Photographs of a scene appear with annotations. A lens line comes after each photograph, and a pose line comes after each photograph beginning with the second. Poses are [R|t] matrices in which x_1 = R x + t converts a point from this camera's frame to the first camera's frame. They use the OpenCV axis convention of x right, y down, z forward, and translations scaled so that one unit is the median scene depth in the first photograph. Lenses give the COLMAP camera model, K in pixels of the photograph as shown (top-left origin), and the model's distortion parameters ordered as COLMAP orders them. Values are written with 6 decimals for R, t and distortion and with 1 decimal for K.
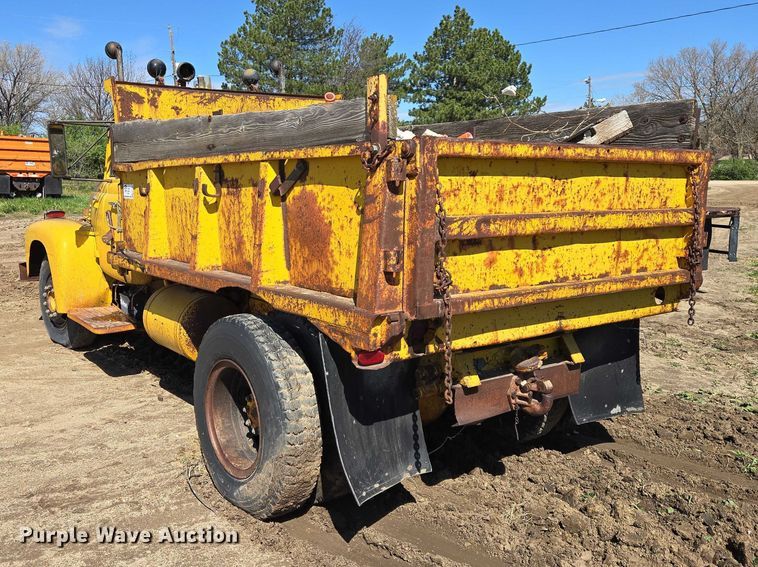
lens RADIAL K [[684.8, 0, 304.6], [0, 684.8, 267.8], [0, 0, 1]] dist [0.107730, -0.116343]
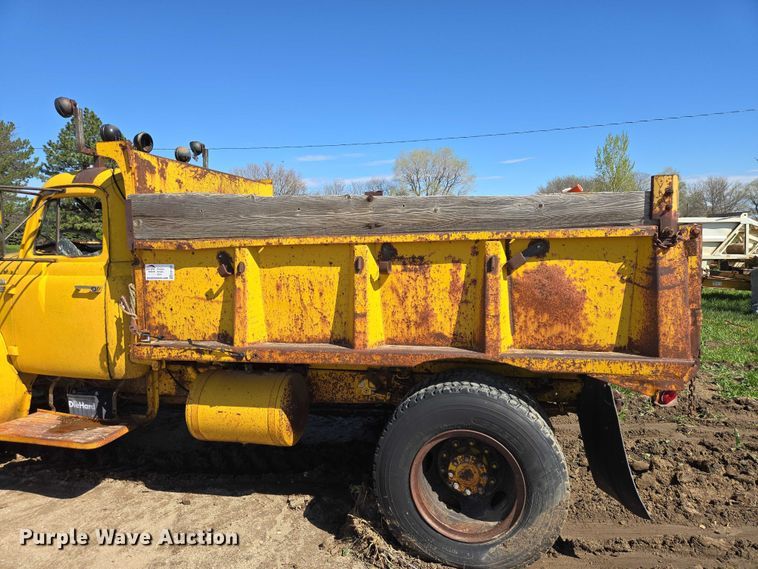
lens RADIAL K [[503.2, 0, 366.0], [0, 503.2, 280.5], [0, 0, 1]] dist [0.091798, -0.084168]
pose [[0.736868, -0.055678, 0.673740, -0.658237], [0.097968, 0.994877, -0.024930, -0.077566], [-0.668901, 0.084375, 0.738548, 0.464827]]
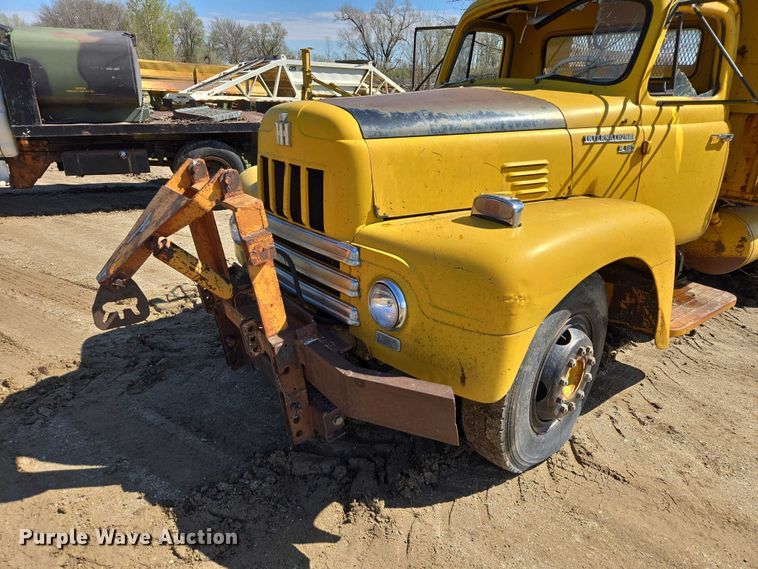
lens RADIAL K [[503.2, 0, 366.0], [0, 503.2, 280.5], [0, 0, 1]] dist [0.091798, -0.084168]
pose [[-0.057371, -0.357903, 0.931995, -1.182419], [0.115881, 0.924835, 0.362287, -0.280477], [-0.991605, 0.128786, -0.011585, 2.051104]]
